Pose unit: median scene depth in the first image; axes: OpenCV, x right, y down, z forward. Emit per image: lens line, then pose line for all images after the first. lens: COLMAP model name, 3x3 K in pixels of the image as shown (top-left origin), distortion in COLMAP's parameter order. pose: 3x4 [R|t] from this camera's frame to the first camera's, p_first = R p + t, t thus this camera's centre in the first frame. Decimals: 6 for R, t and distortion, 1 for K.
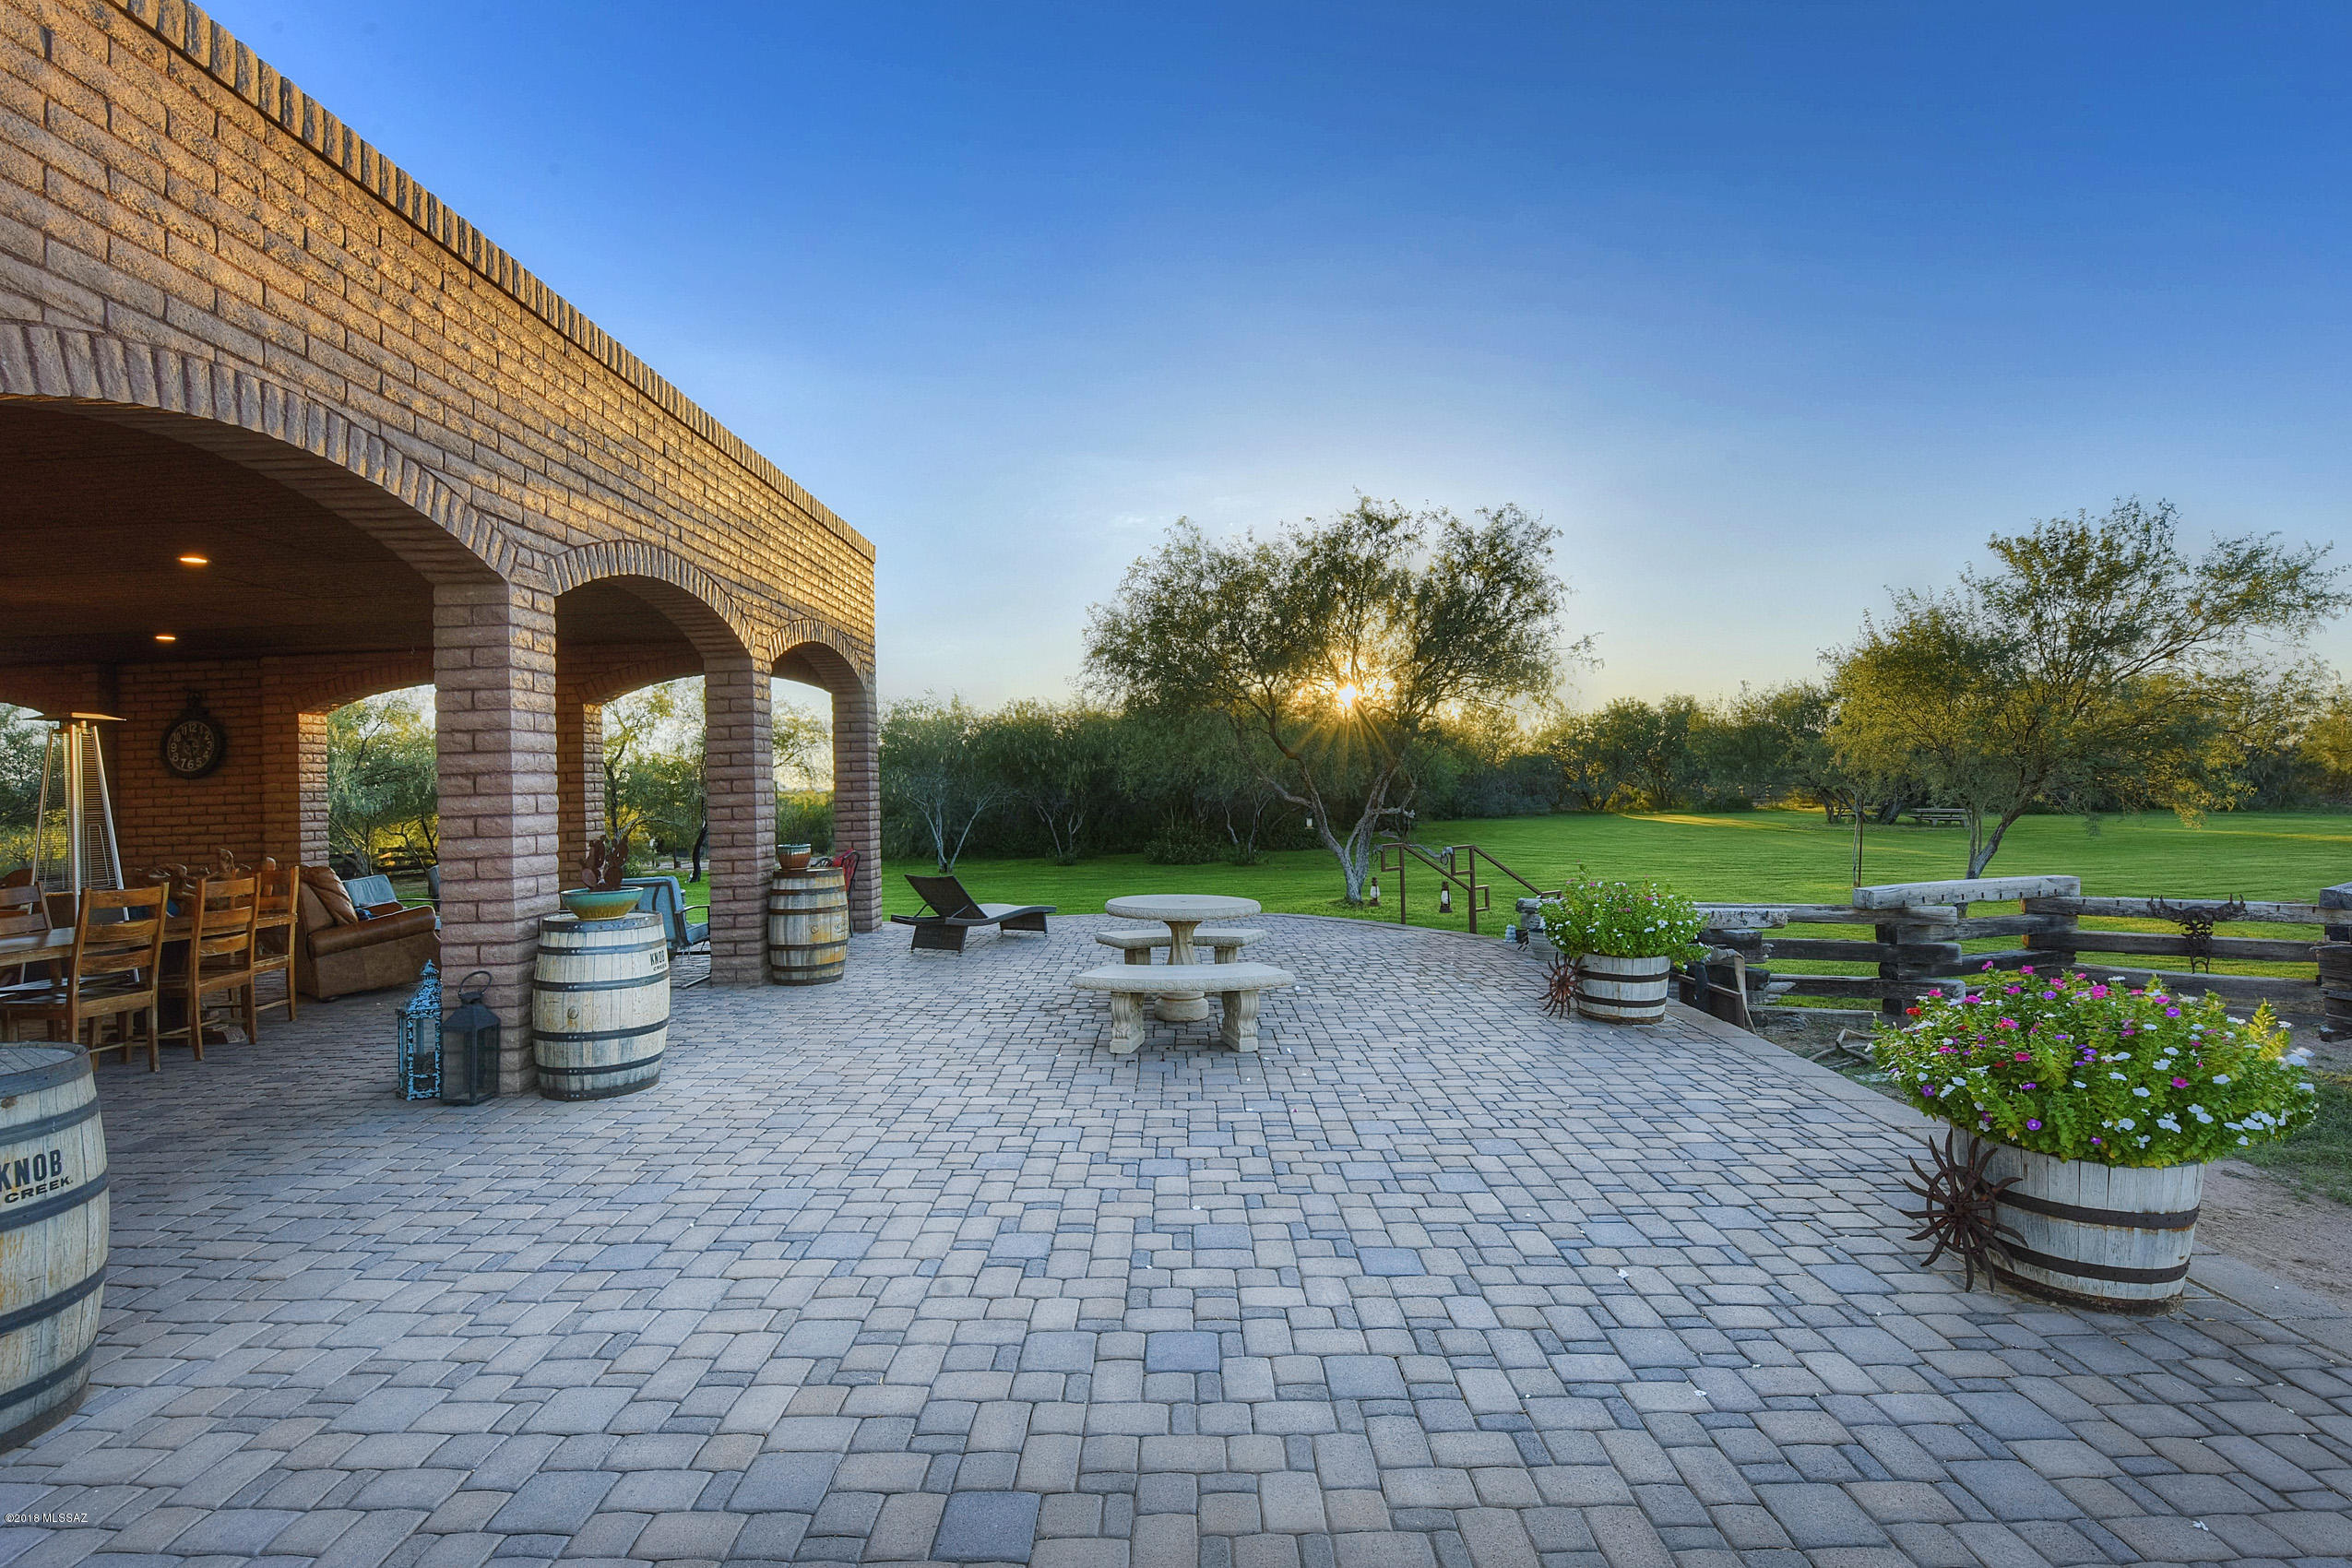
lens RADIAL K [[1056.8, 0, 1187.4], [0, 1056.8, 775.0], [0, 0, 1]] dist [-0.005451, 0.000049]
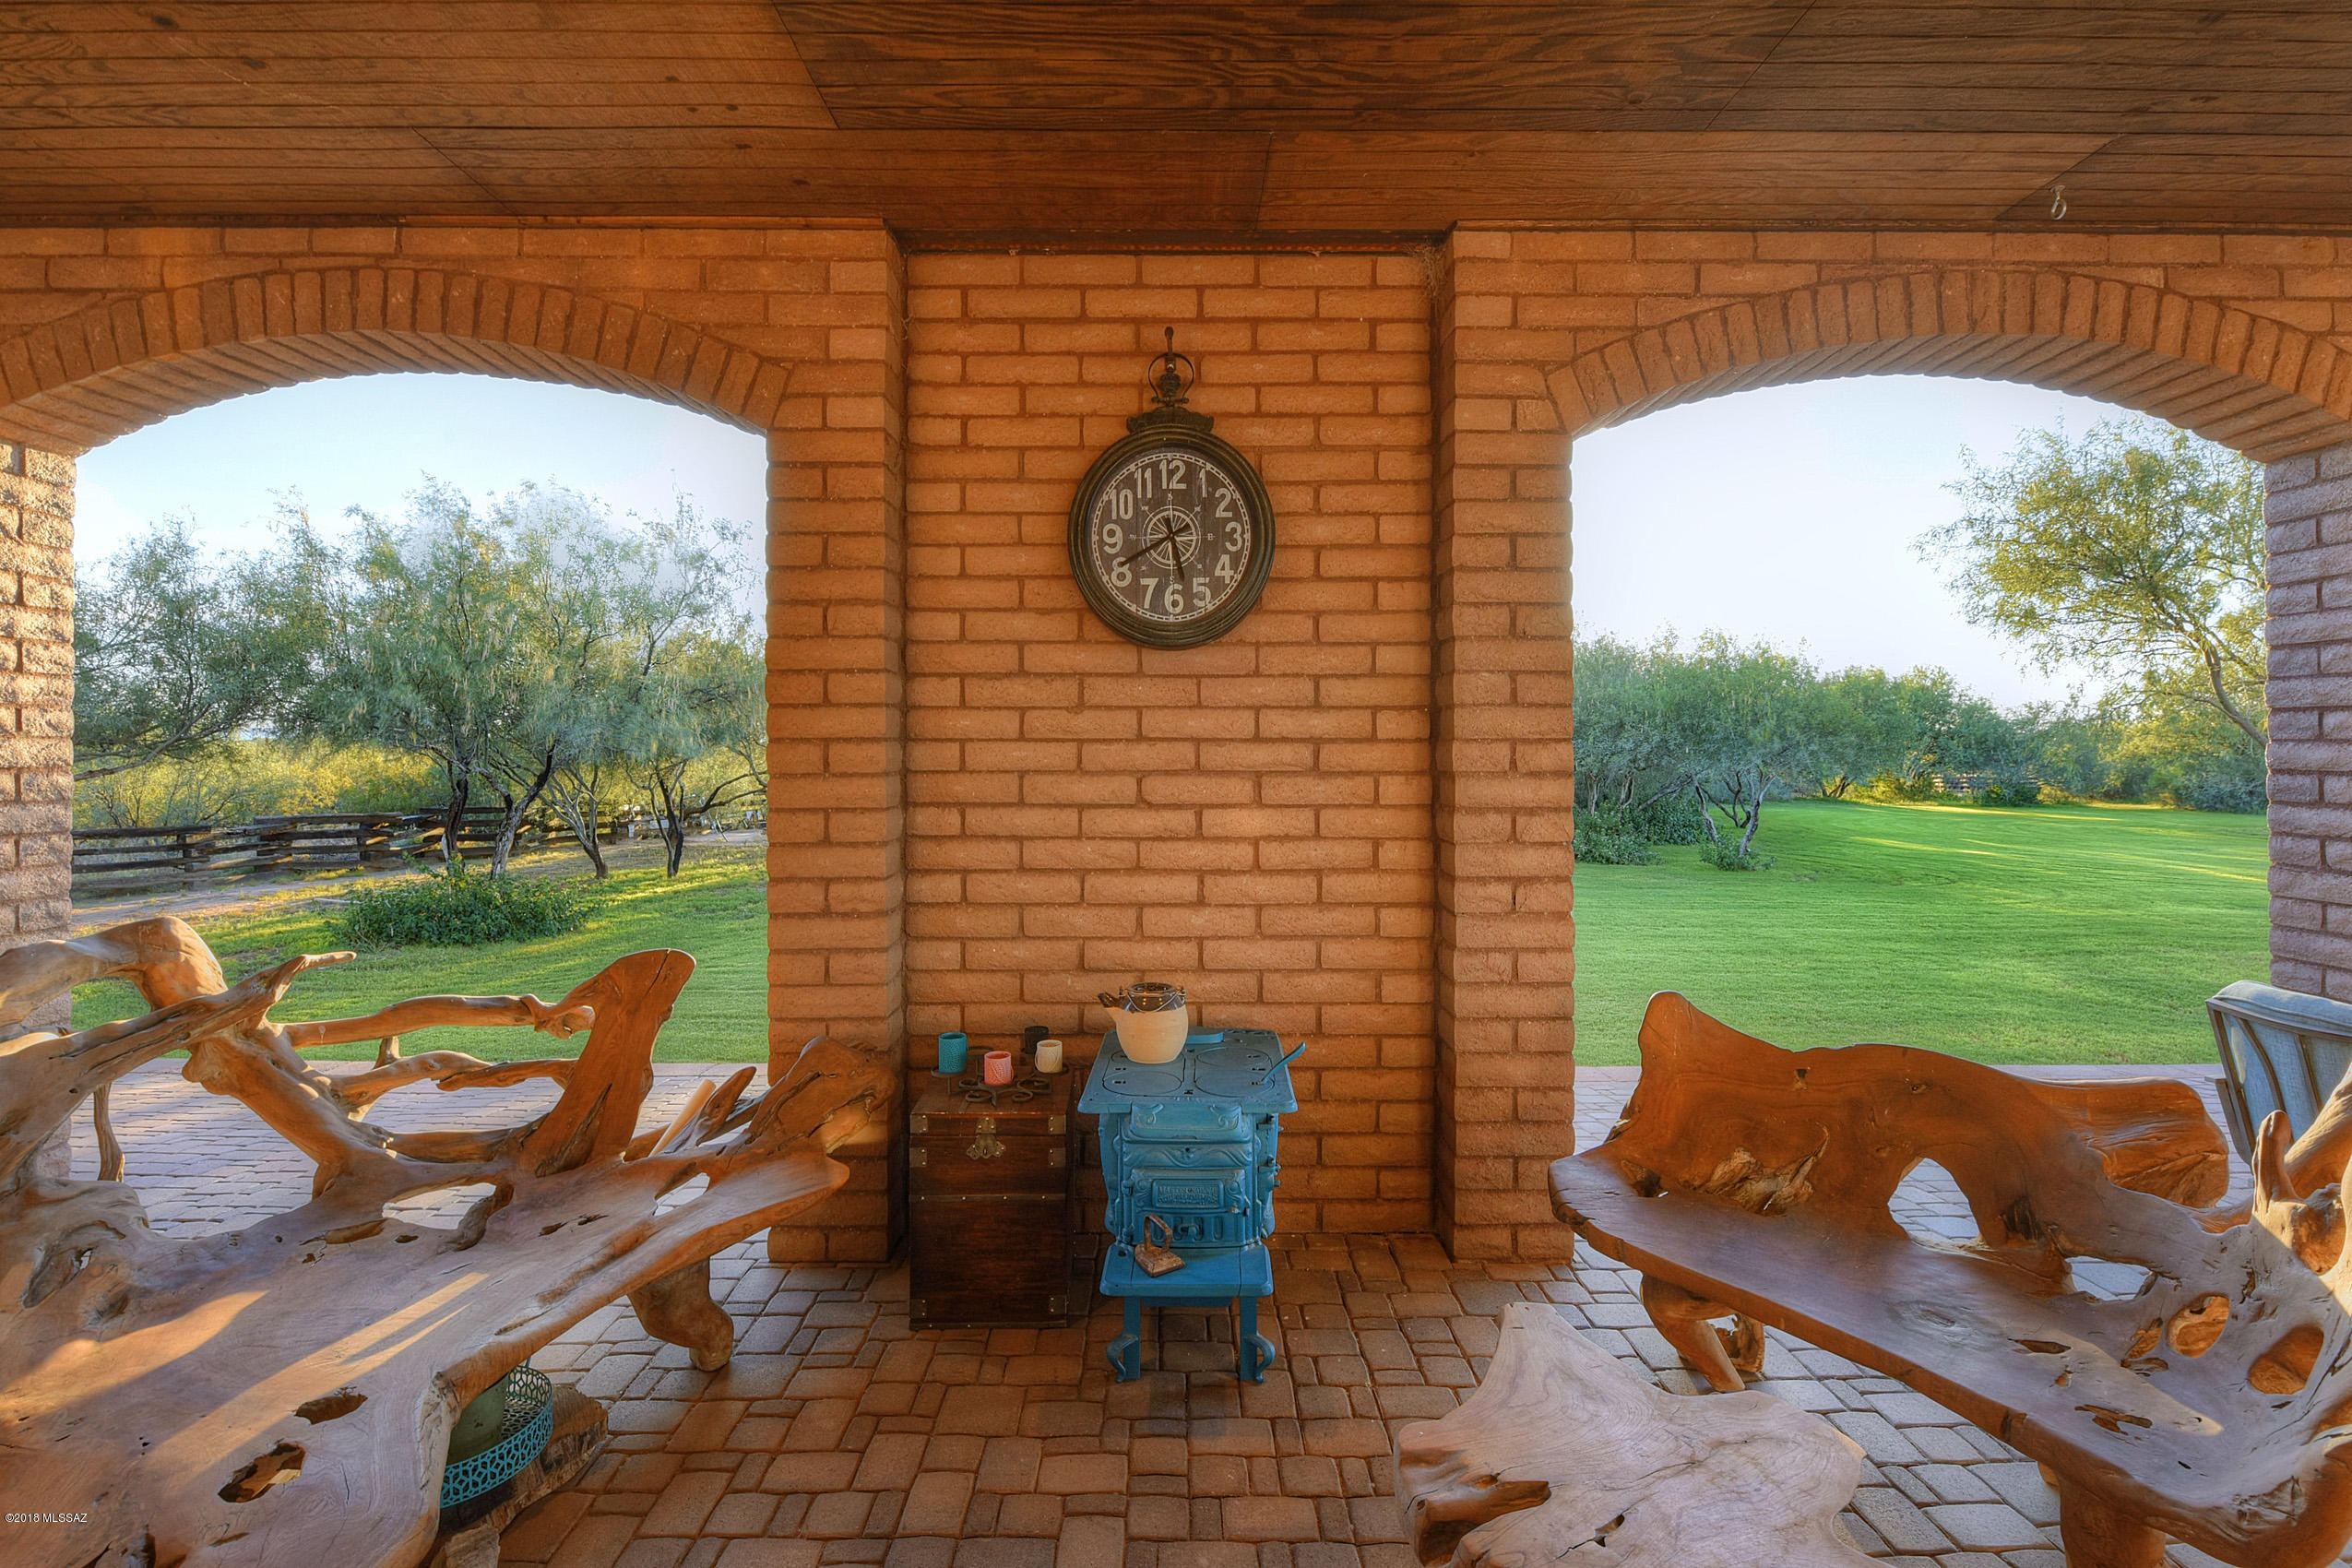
lens RADIAL K [[1056.8, 0, 1178.2], [0, 1056.8, 798.9], [0, 0, 1]] dist [-0.005451, 0.000049]
pose [[0.999205, 0.036360, -0.016348, -0.932648], [-0.036054, 0.999177, 0.018589, 0.039528], [0.017010, -0.017985, 0.999694, 0.701385]]
